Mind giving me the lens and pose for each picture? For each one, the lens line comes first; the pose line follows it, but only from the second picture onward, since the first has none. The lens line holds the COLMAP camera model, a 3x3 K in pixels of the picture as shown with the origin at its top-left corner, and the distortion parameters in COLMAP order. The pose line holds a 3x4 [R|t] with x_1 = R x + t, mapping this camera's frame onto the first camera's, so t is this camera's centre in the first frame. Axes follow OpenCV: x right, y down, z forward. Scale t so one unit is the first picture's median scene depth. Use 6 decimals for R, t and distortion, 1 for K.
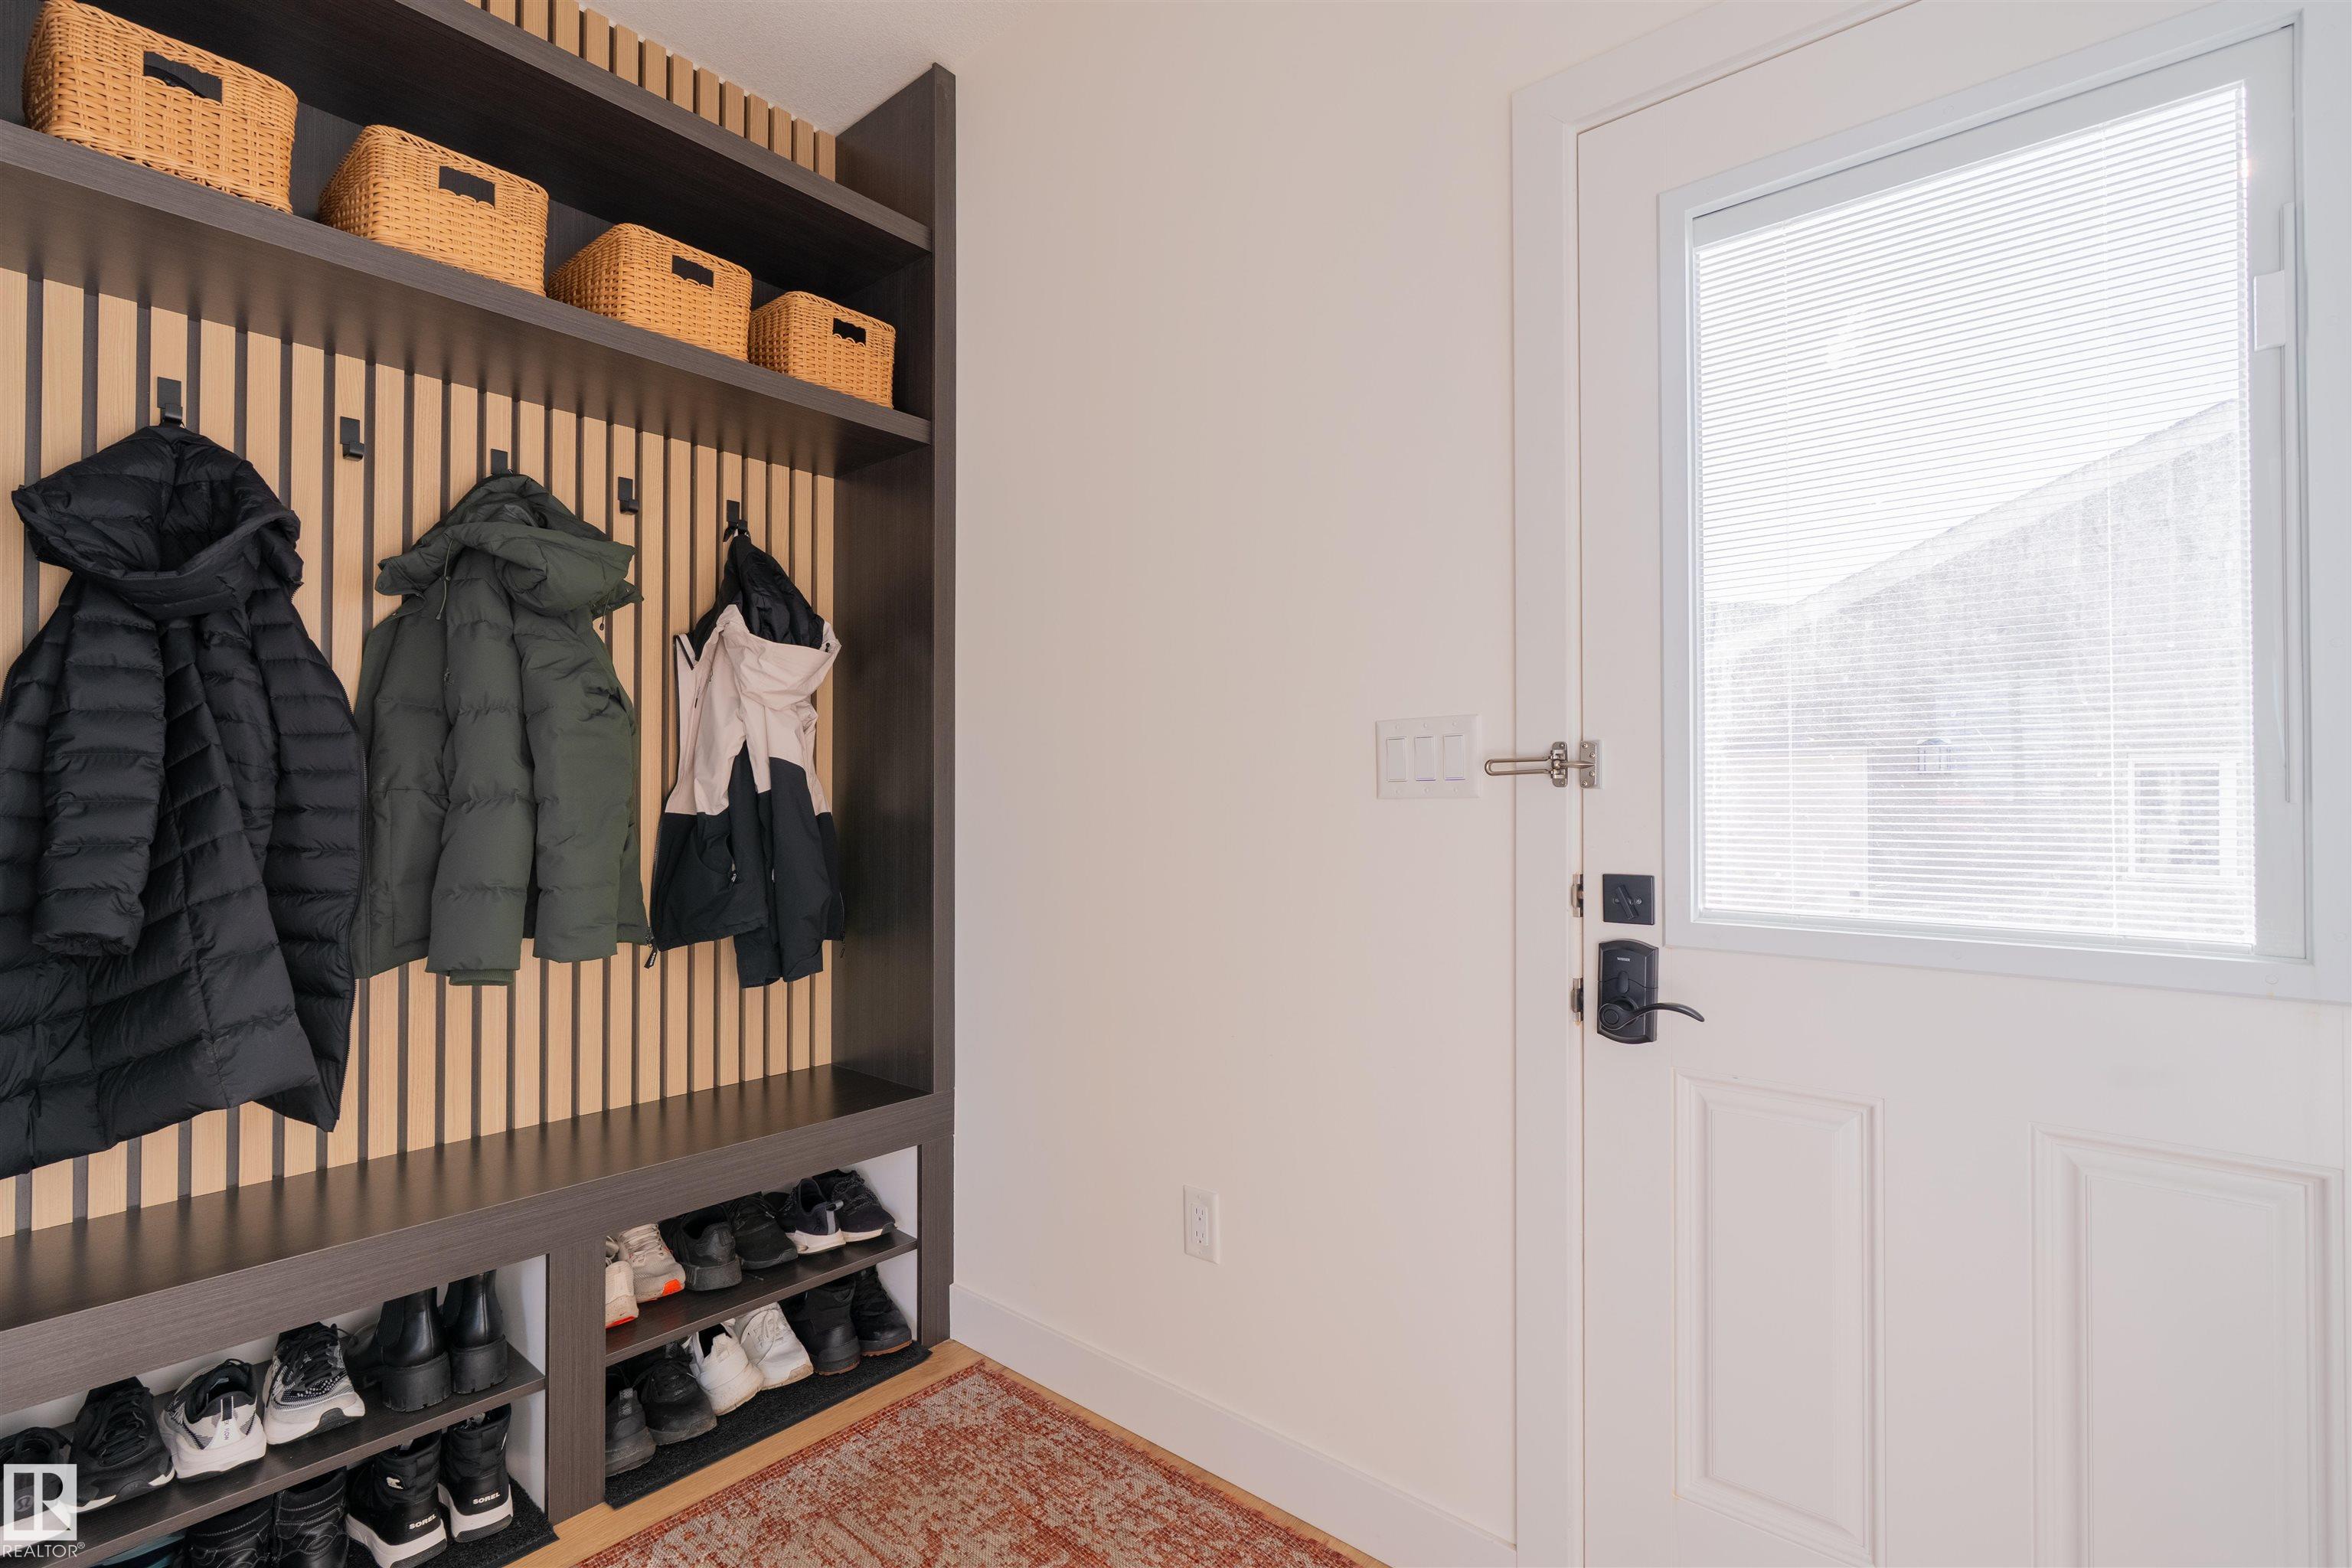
lens RADIAL K [[1077.9, 0, 1191.2], [0, 1077.9, 788.8], [0, 0, 1]] dist [-0.009898, 0.005408]
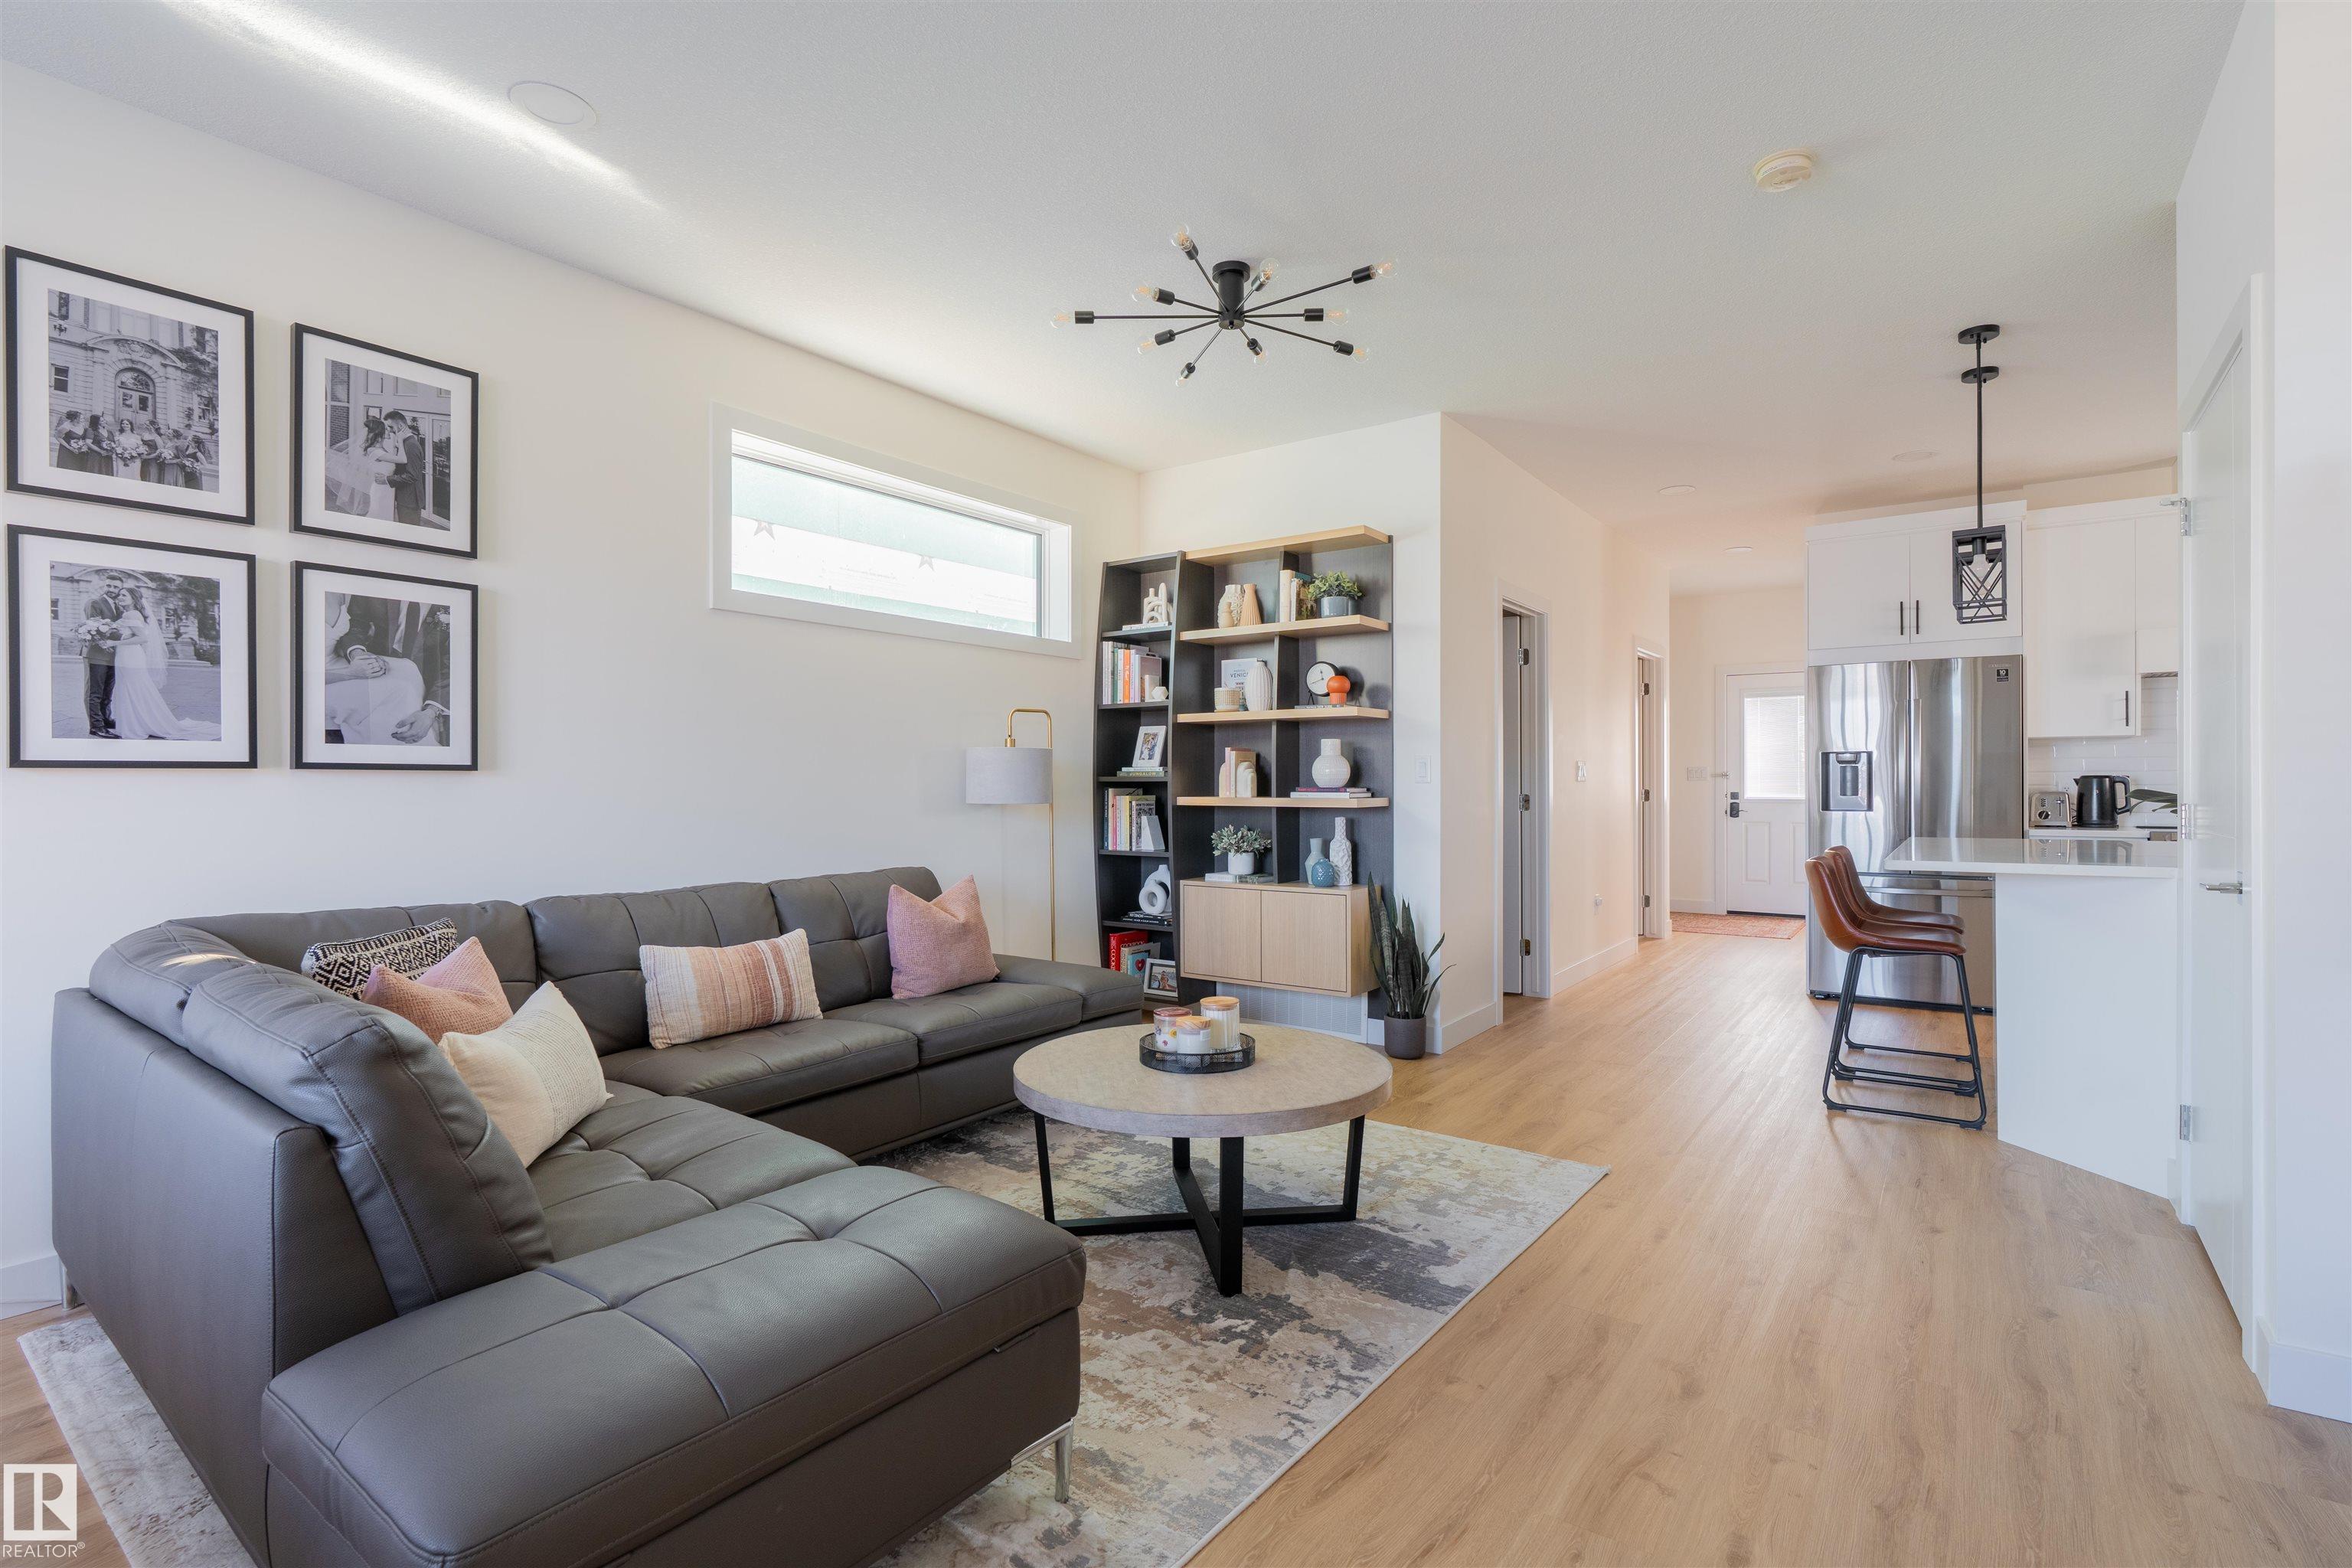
lens RADIAL K [[1109.6, 0, 1175.4], [0, 1109.6, 779.4], [0, 0, 1]] dist [-0.003887, -0.001255]
pose [[0.997620, -0.004822, 0.068782, -3.500845], [0.004545, 0.999981, 0.004187, -0.043531], [-0.068801, -0.003865, 0.997623, -5.575732]]
